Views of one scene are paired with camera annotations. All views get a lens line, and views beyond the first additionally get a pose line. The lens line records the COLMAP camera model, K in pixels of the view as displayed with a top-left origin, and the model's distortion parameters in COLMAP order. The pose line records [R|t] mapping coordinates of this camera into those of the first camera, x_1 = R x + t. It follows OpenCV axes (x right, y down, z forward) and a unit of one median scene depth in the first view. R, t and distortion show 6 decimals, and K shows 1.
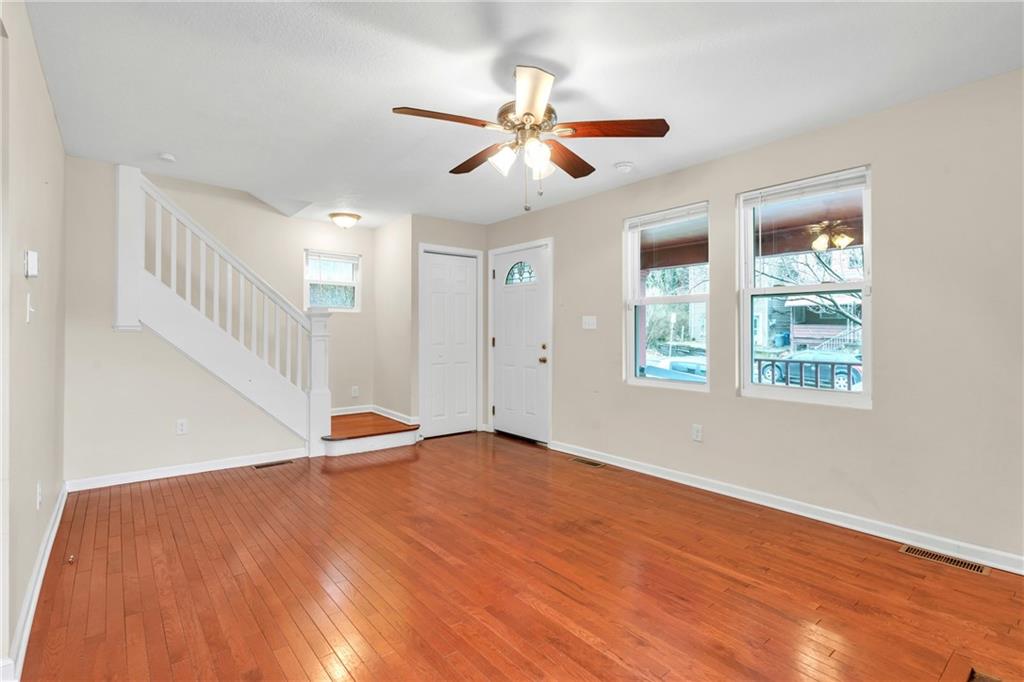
lens RADIAL K [[487.6, 0, 512.6], [0, 487.6, 327.1], [0, 0, 1]] dist [0.000067, -0.000272]
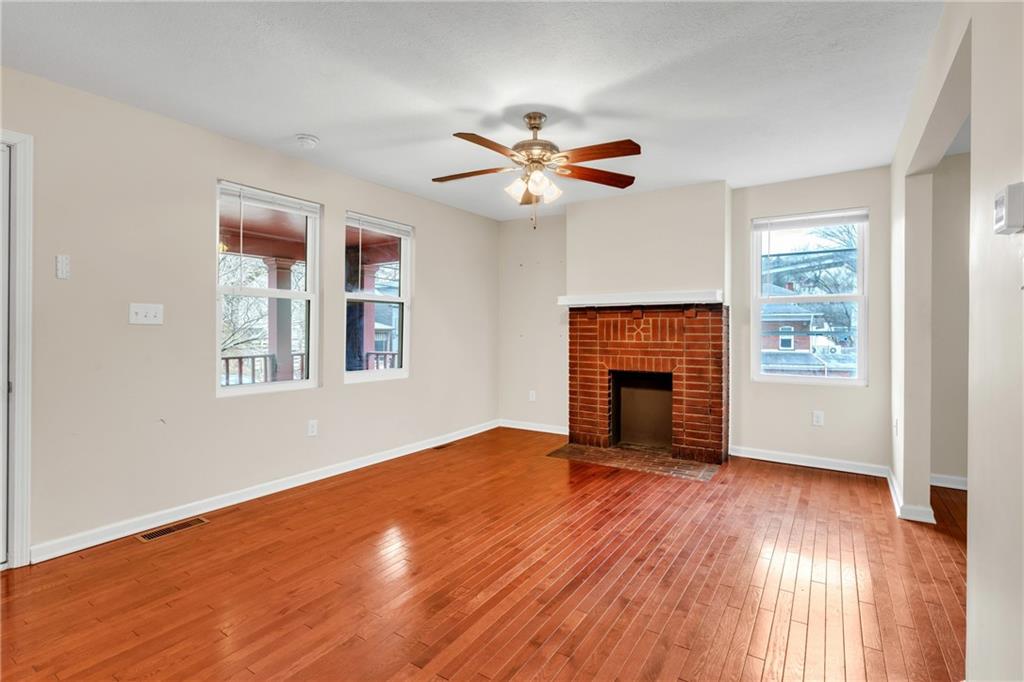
lens RADIAL K [[487.6, 0, 512.6], [0, 487.6, 327.1], [0, 0, 1]] dist [0.000067, -0.000272]
pose [[-0.295701, 0.007073, 0.955254, -0.580662], [-0.011589, 0.999872, -0.010991, 0.009412], [-0.955210, -0.014320, -0.295581, 0.731239]]
